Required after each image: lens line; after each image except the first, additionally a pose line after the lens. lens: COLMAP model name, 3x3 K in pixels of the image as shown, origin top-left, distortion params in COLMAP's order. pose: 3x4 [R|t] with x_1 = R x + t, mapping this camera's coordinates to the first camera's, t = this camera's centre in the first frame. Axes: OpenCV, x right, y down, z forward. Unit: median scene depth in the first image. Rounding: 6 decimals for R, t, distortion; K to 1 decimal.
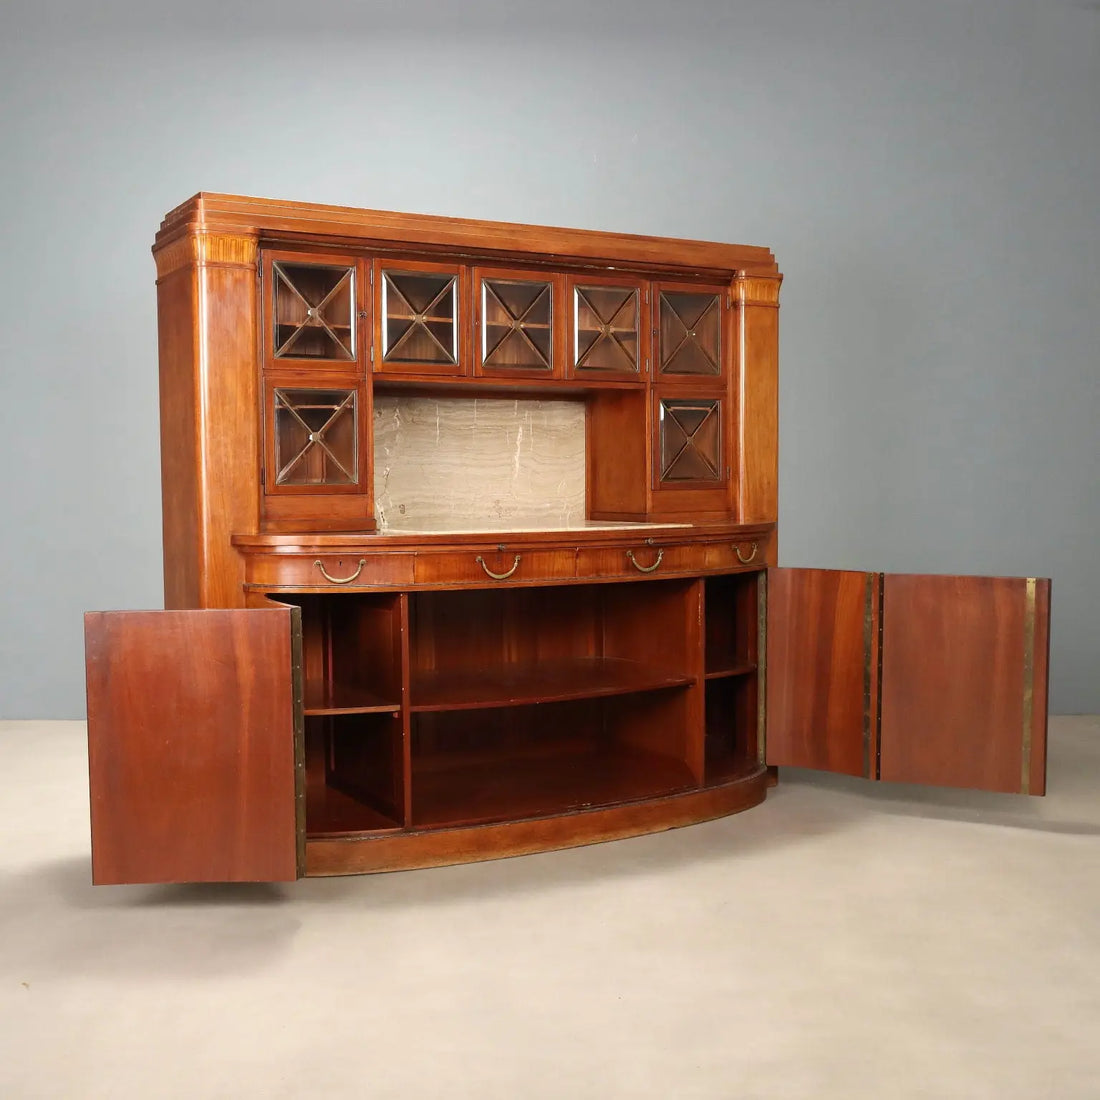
lens RADIAL K [[1335.5, 0, 550.0], [0, 1335.5, 550.0], [0, 0, 1]] dist [-0.032405, 0.076727]
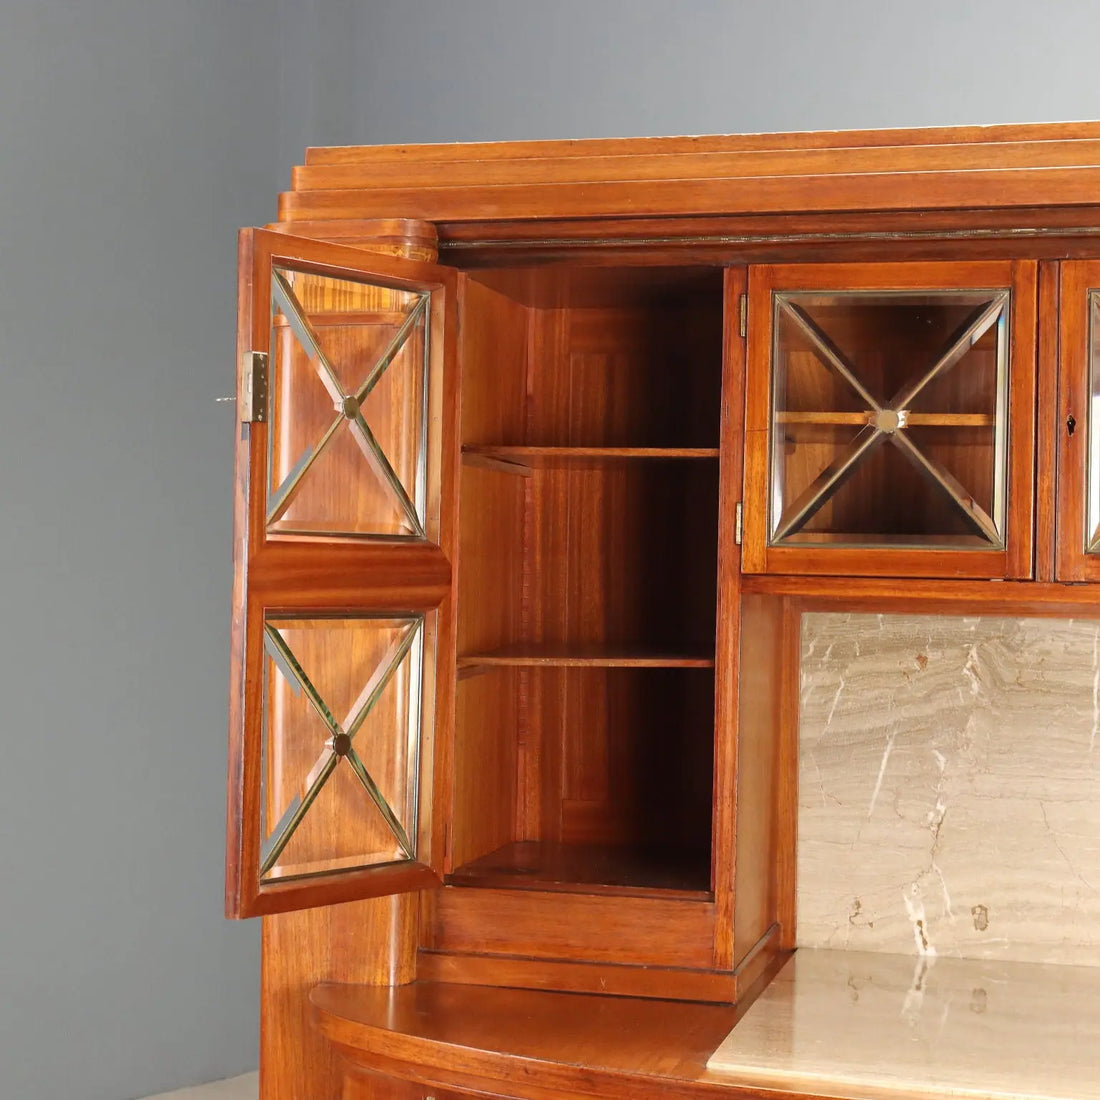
lens RADIAL K [[2065.2, 0, 550.0], [0, 2065.2, 550.0], [0, 0, 1]] dist [-0.007294, 0.011607]
pose [[0.710380, 0.012471, -0.703708, 0.219588], [-0.062830, 0.996975, -0.045758, -0.104822], [0.701008, 0.076719, 0.709015, 0.532078]]
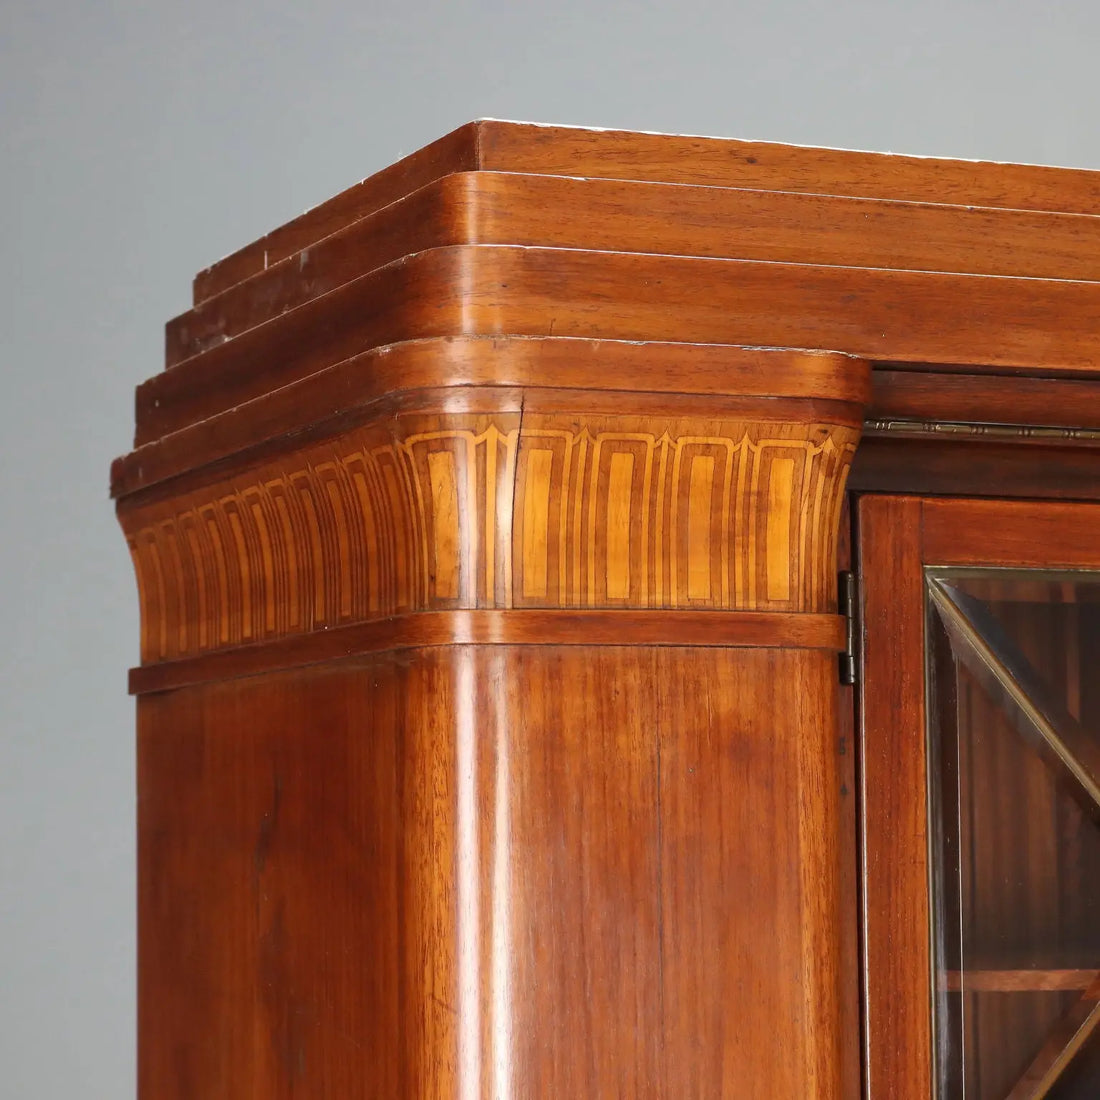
lens RADIAL K [[3205.3, 0, 550.0], [0, 3205.3, 550.0], [0, 0, 1]] dist [0.024758, 0.877603]
pose [[0.991793, -0.016020, -0.126847, -0.186156], [-0.002056, 0.989992, -0.141107, -0.154287], [0.127838, 0.140210, 0.981834, 0.589815]]
